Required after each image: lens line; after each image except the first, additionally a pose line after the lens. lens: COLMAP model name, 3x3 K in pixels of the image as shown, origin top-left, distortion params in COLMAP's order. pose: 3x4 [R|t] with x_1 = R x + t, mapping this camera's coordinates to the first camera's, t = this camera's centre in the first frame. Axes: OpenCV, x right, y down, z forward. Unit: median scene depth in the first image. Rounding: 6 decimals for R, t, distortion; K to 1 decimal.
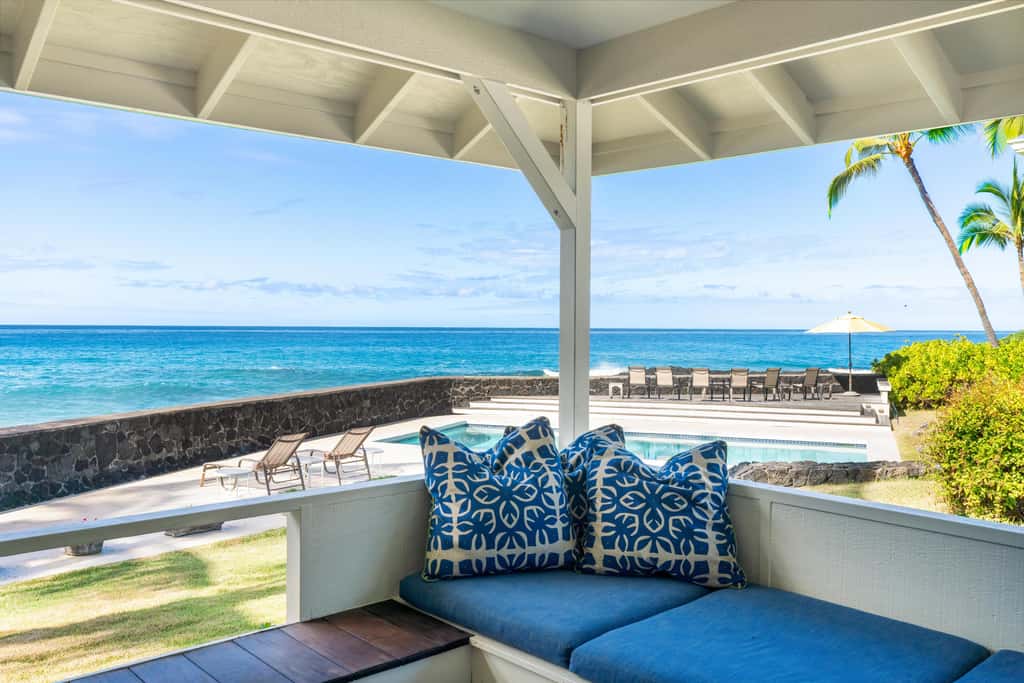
lens RADIAL K [[884.7, 0, 512.0], [0, 884.7, 341.5], [0, 0, 1]] dist [0.018101, 0.007315]
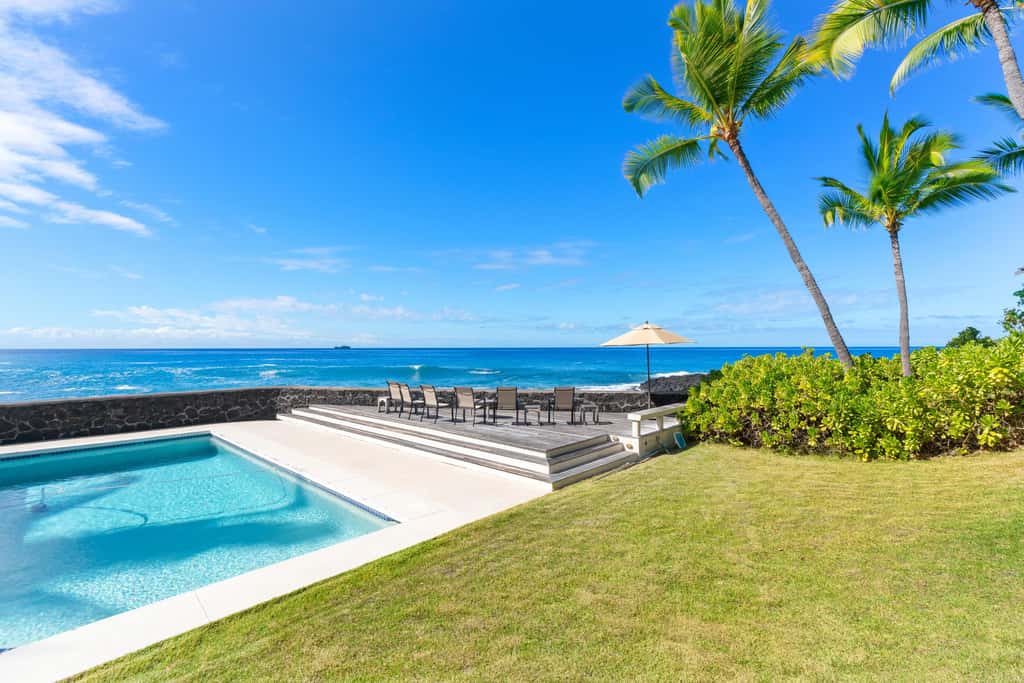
lens RADIAL K [[462.3, 0, 512.0], [0, 462.3, 341.5], [0, 0, 1]] dist [-0.001036, 0.000035]
pose [[0.928668, -0.012912, -0.370687, 0.544403], [0.001442, 0.999512, -0.031203, 0.000308], [0.370909, 0.028443, 0.928234, 0.682907]]
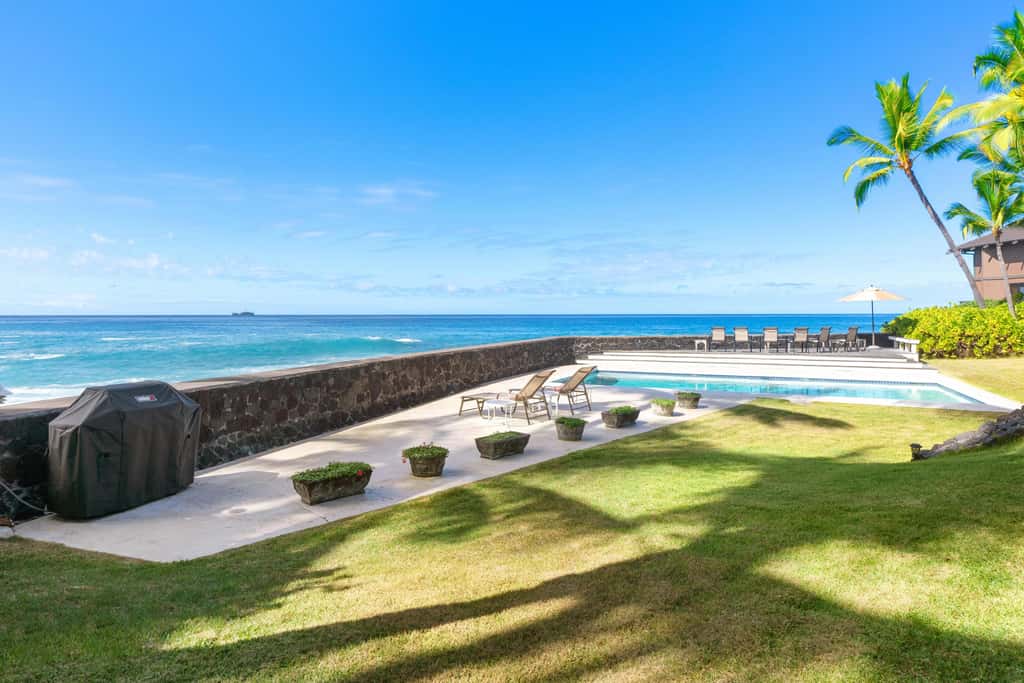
lens RADIAL K [[590.4, 0, 510.6], [0, 590.4, 315.7], [0, 0, 1]] dist [-0.001524, 0.000168]
pose [[0.999335, -0.007865, -0.035593, -0.164153], [0.007365, 0.999873, -0.014165, 0.026019], [0.035700, 0.013893, 0.999266, 0.132598]]
